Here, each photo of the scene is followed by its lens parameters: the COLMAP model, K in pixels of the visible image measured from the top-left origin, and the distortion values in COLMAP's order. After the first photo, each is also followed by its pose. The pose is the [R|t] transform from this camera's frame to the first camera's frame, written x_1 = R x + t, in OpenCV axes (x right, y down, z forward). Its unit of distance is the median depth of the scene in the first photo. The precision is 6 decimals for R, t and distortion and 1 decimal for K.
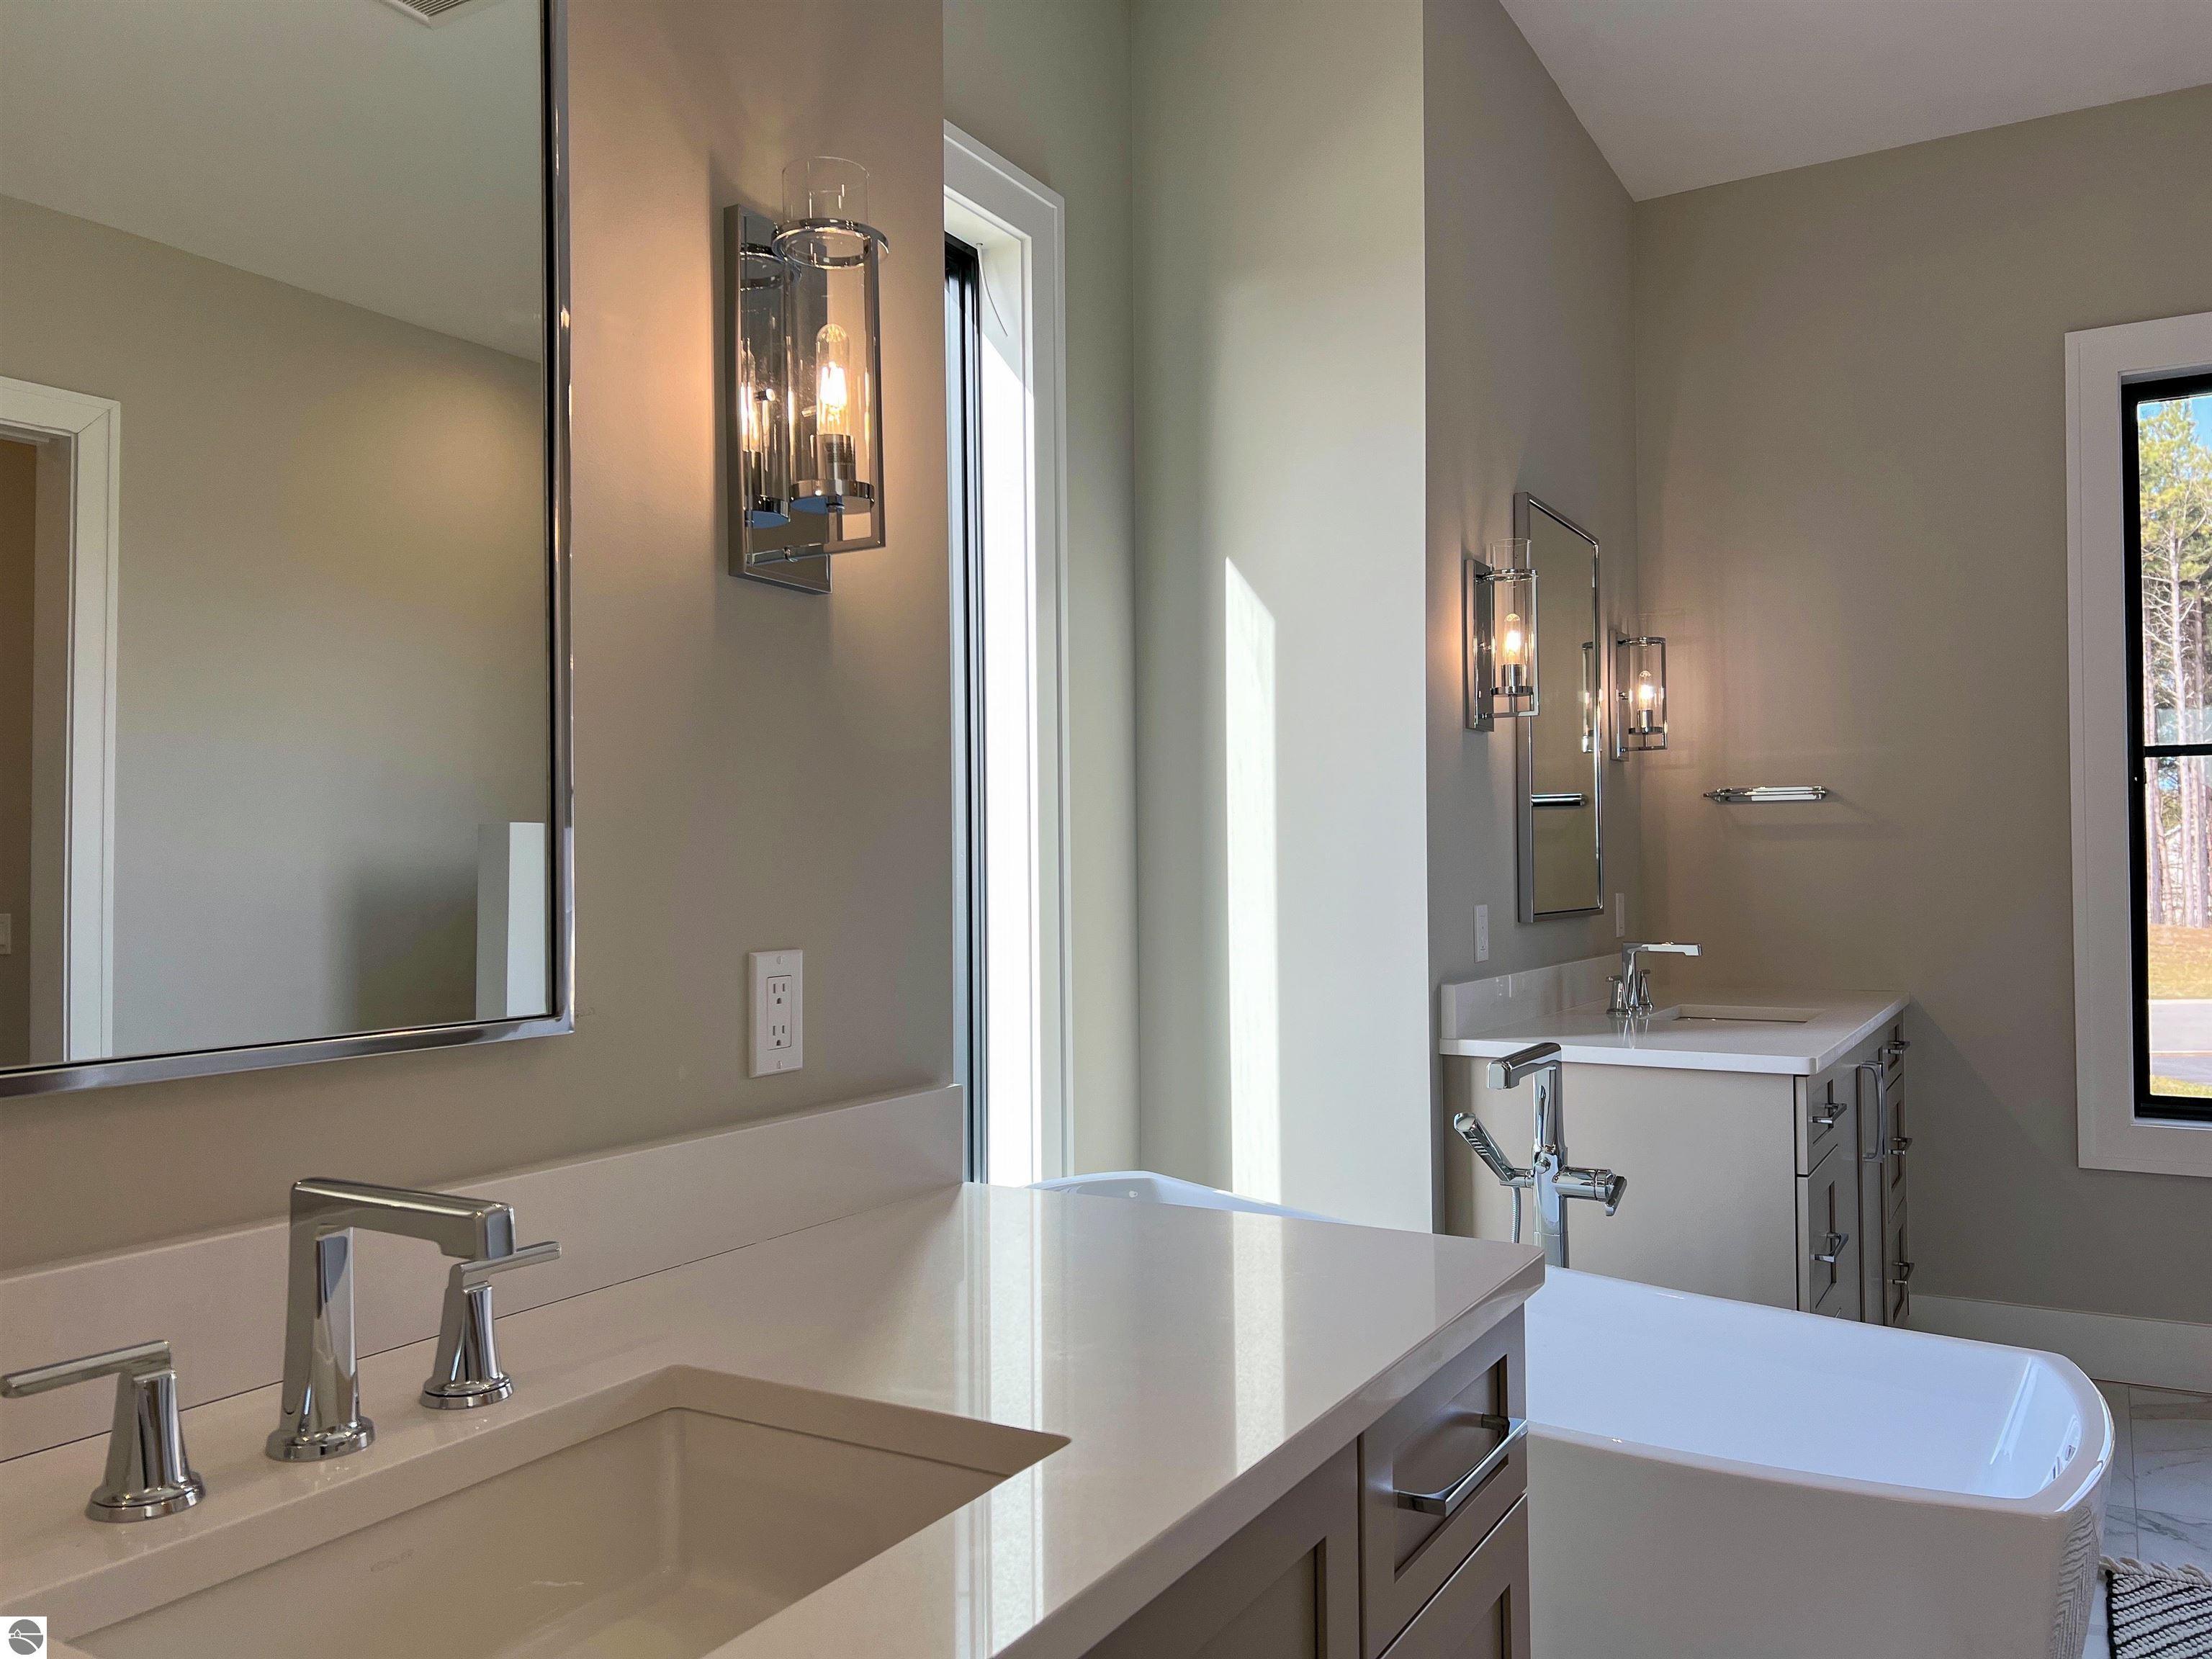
lens RADIAL K [[1655.6, 0, 1104.4], [0, 1655.6, 833.5], [0, 0, 1]] dist [0.057545, -0.061975]
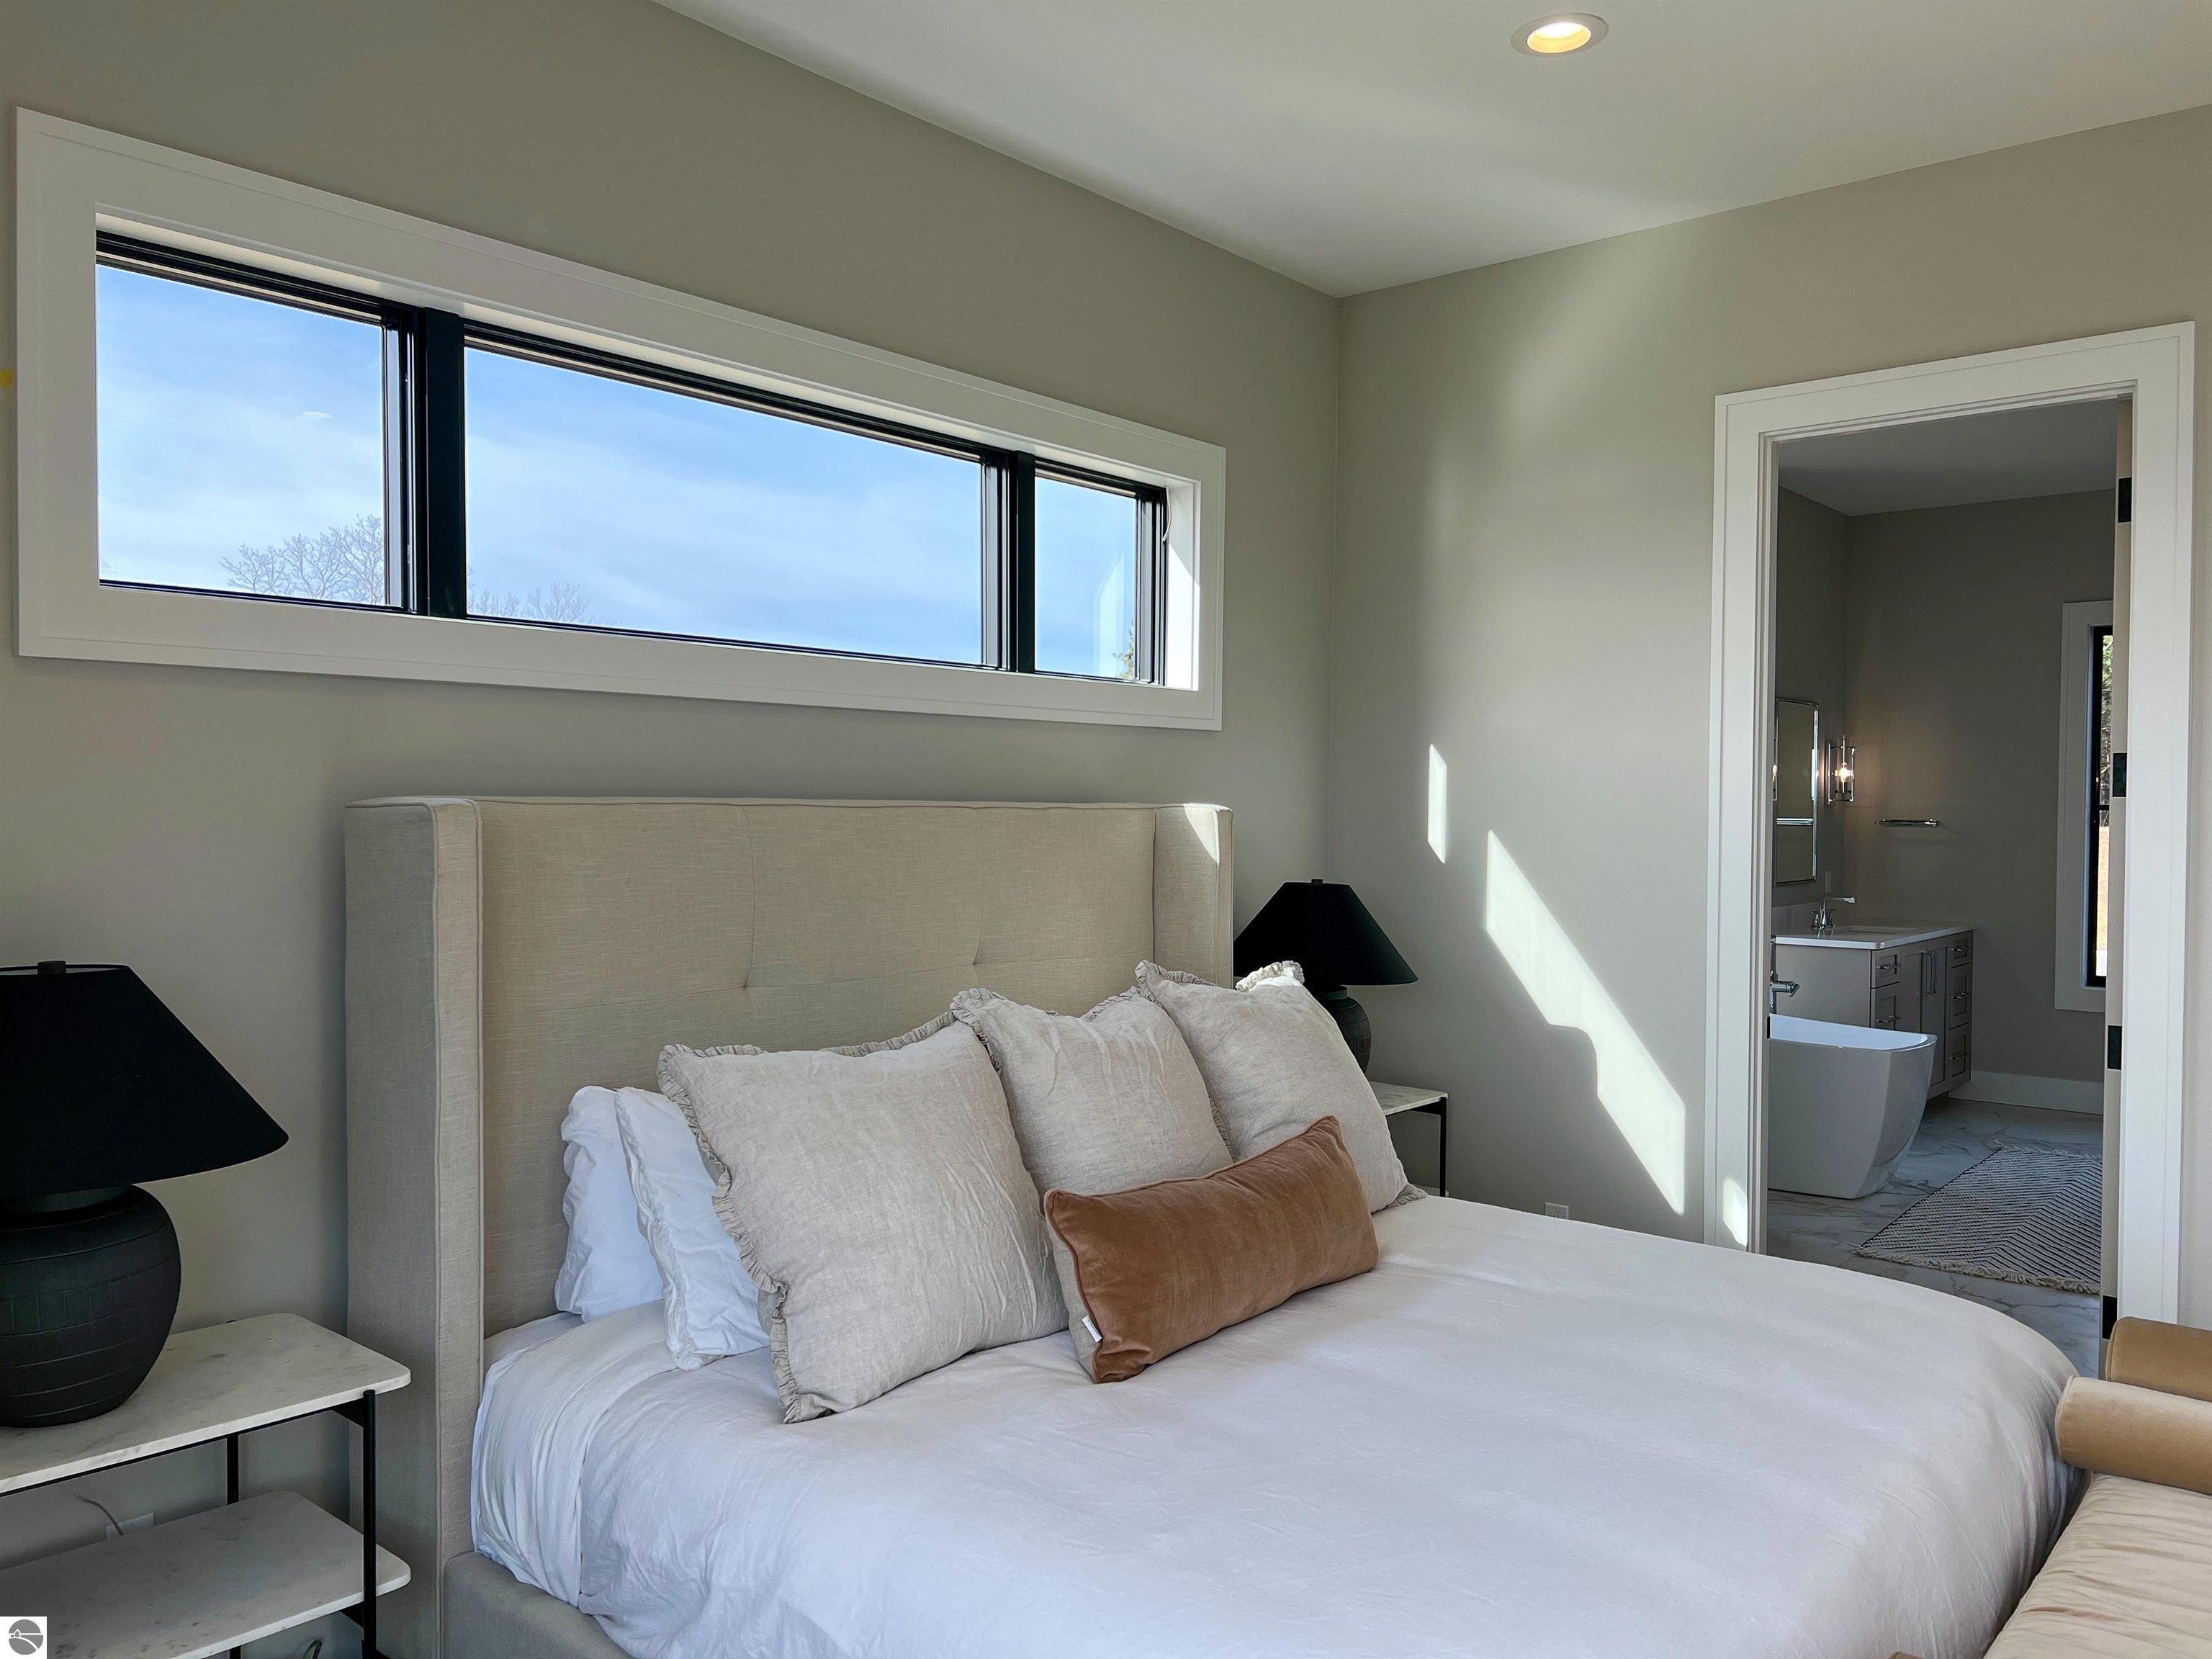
lens RADIAL K [[1655.6, 0, 1108.2], [0, 1655.6, 830.5], [0, 0, 1]] dist [0.057545, -0.061975]
pose [[0.985329, 0.013965, -0.170094, -0.223866], [-0.006514, 0.998998, 0.044280, -0.105114], [0.170542, -0.042522, 0.984432, -1.230706]]
